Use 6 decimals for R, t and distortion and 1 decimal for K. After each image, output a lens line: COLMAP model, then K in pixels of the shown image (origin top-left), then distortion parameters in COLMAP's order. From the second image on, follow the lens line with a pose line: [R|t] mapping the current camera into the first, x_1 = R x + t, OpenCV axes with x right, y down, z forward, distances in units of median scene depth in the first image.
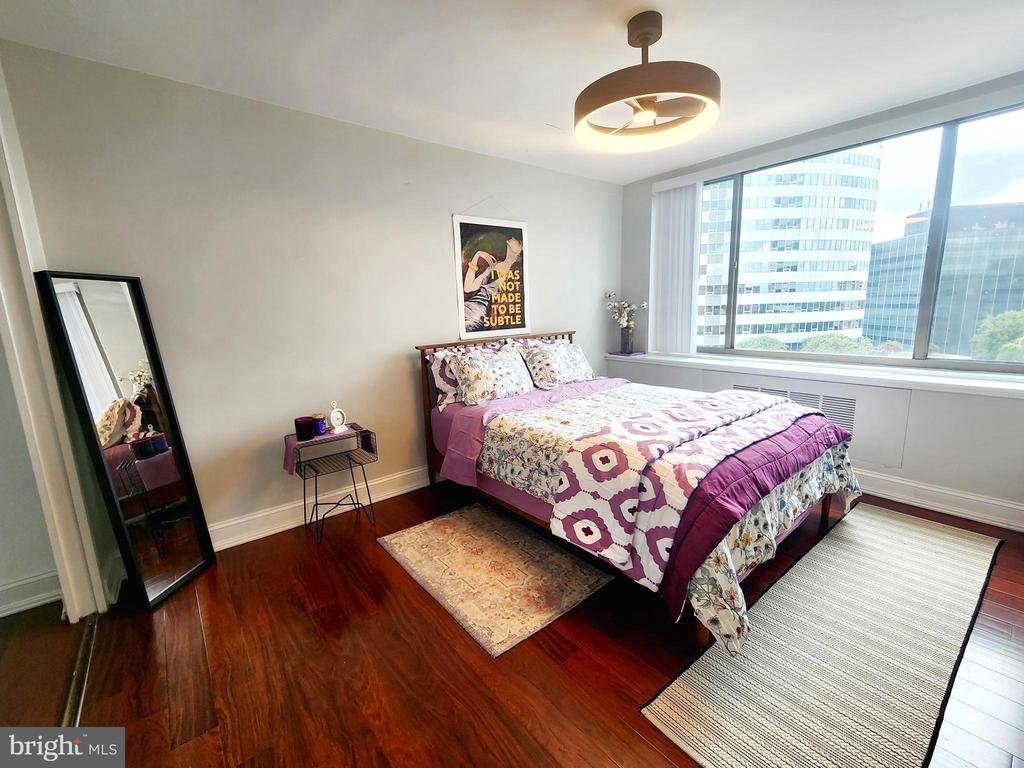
lens RADIAL K [[440.3, 0, 513.4], [0, 440.3, 383.8], [0, 0, 1]] dist [0.002221, 0.000593]
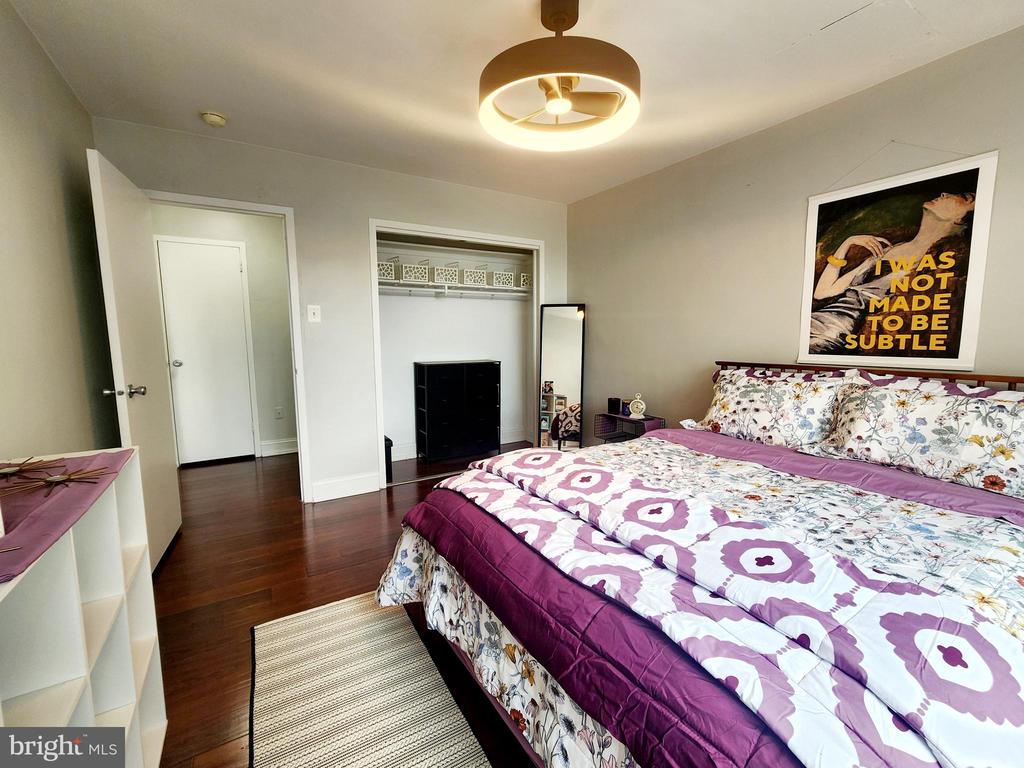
lens RADIAL K [[442.5, 0, 509.3], [0, 442.5, 384.1], [0, 0, 1]] dist [0.002392, 0.000999]
pose [[-0.135369, 0.150361, -0.979320, 0.726294], [-0.163934, 0.971395, 0.171805, -0.118939], [0.977139, 0.183801, -0.106847, 0.635102]]
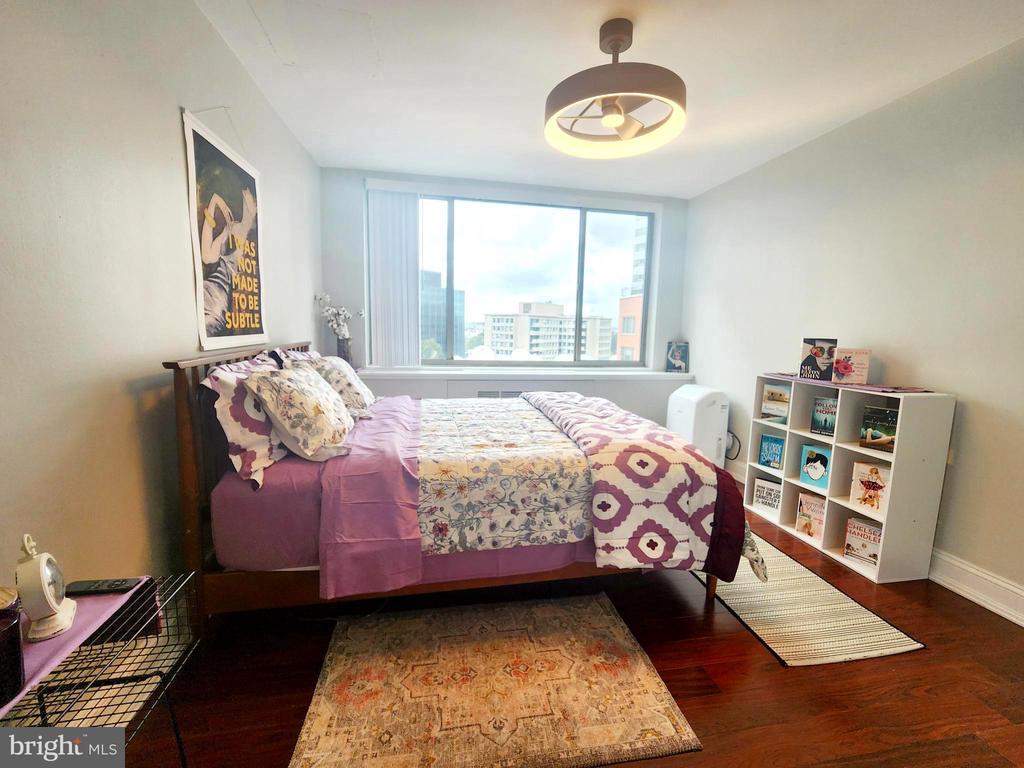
lens RADIAL K [[430.6, 0, 515.3], [0, 430.6, 382.9], [0, 0, 1]] dist [-0.000800, -0.000034]
pose [[0.475848, -0.069387, 0.876786, -0.416194], [0.115989, 0.993127, 0.015645, -0.026893], [-0.871846, 0.094253, 0.480625, 0.447019]]
